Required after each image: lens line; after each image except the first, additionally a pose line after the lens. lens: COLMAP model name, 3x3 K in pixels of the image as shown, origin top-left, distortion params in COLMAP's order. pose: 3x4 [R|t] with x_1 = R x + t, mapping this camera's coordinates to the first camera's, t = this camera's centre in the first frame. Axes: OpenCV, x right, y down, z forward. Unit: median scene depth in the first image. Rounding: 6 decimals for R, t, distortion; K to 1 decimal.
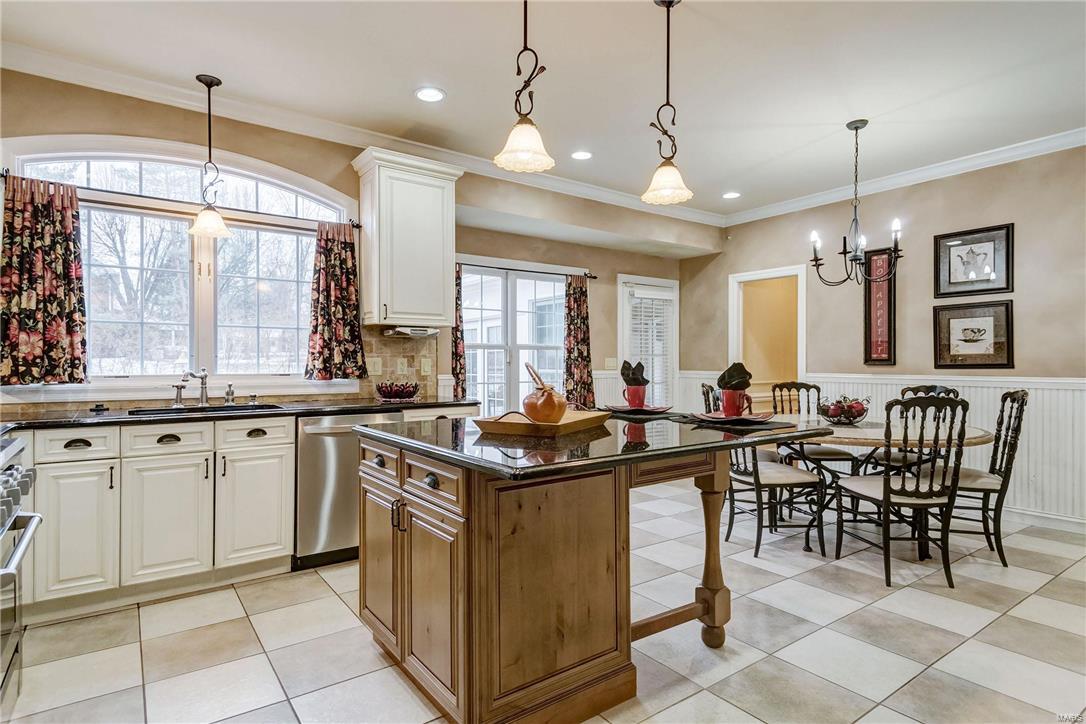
lens RADIAL K [[577.6, 0, 541.8], [0, 577.6, 361.4], [0, 0, 1]] dist [0.019551, -0.003643]
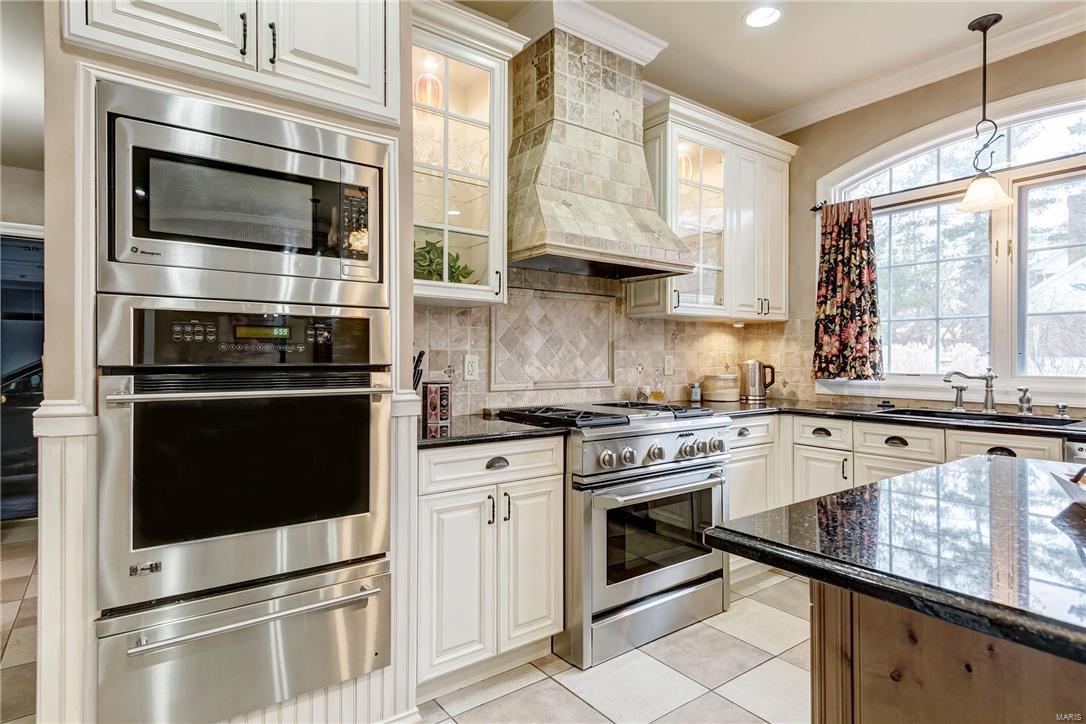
lens RADIAL K [[577.6, 0, 536.7], [0, 577.6, 356.5], [0, 0, 1]] dist [0.019551, -0.003643]
pose [[0.007353, -0.004925, -0.999961, 0.276262], [-0.003460, 0.999982, -0.004951, 0.002244], [0.999967, 0.003496, 0.007336, 0.376941]]
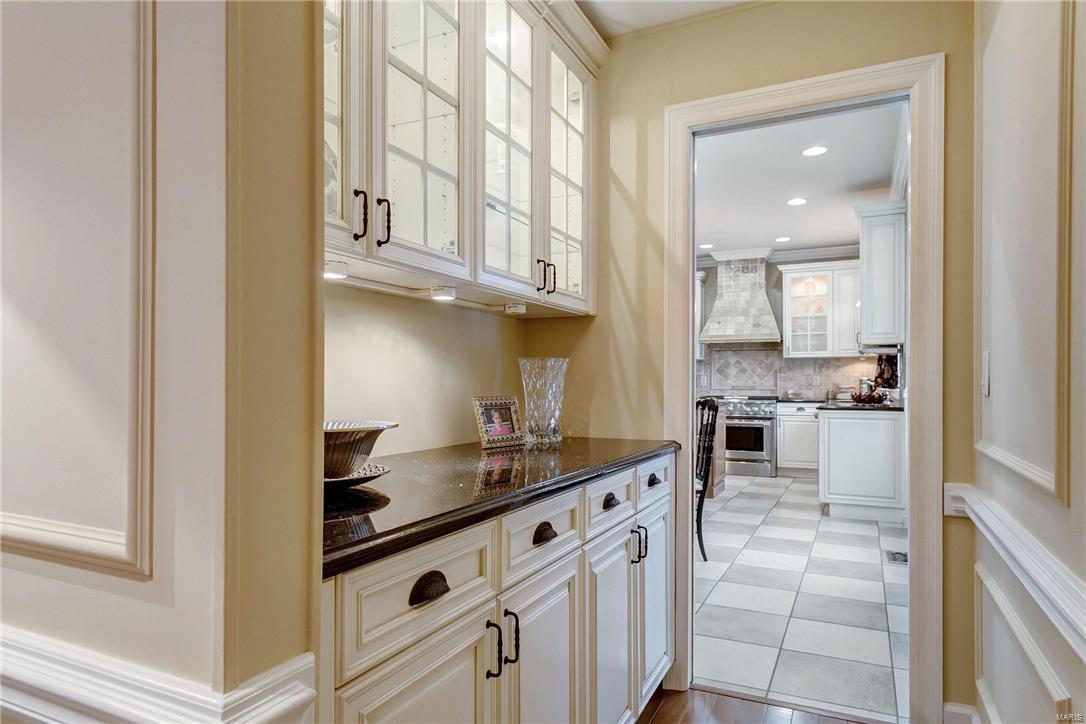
lens RADIAL K [[654.3, 0, 538.4], [0, 654.3, 372.7], [0, 0, 1]] dist [0.000108, 0.000096]
pose [[-0.883252, -0.012930, -0.468721, 1.352771], [-0.007345, 0.999879, -0.013742, 0.025421], [0.468842, -0.008695, -0.883239, 2.445622]]
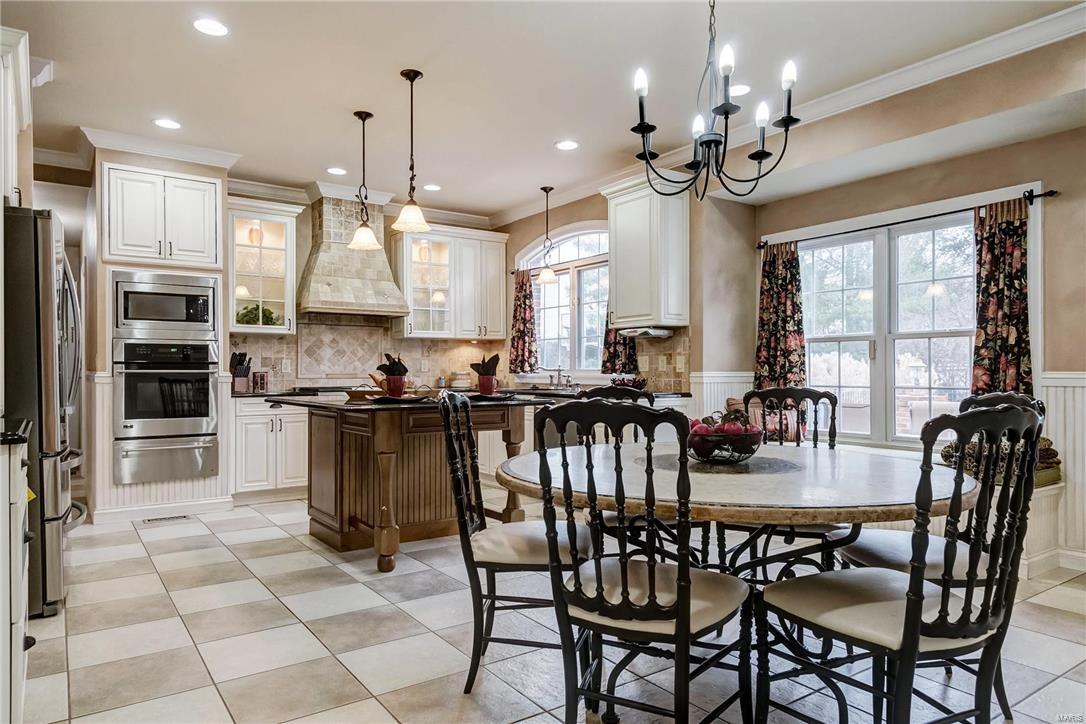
lens RADIAL K [[683.6, 0, 540.5], [0, 683.6, 370.4], [0, 0, 1]] dist [0.023248, -0.000861]
pose [[-0.012624, -0.002502, -0.999917, 1.424480], [0.000610, 0.999997, -0.002510, 0.033487], [0.999920, -0.000642, -0.012623, 1.064846]]
